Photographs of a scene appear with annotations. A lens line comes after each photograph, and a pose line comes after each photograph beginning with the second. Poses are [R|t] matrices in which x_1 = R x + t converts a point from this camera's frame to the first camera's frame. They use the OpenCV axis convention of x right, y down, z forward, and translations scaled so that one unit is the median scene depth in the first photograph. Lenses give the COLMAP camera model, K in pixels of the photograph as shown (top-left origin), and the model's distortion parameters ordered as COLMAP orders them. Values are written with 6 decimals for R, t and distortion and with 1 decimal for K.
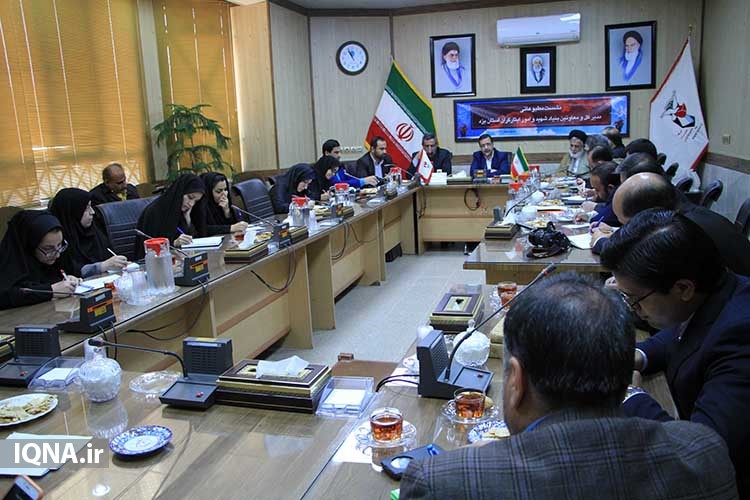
lens RADIAL K [[666.6, 0, 375.3], [0, 666.6, 252.6], [0, 0, 1]] dist [-0.076999, 0.023229]
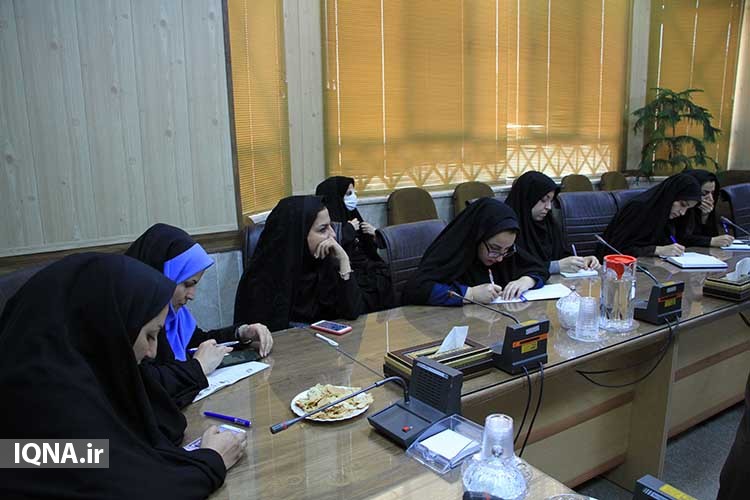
lens RADIAL K [[645.3, 0, 373.1], [0, 645.3, 252.3], [0, 0, 1]] dist [-0.104072, 0.016650]
pose [[0.766135, 0.169305, -0.619978, -0.040882], [-0.151396, 0.985073, 0.081919, -0.016925], [0.624593, 0.031101, 0.780331, 0.107161]]
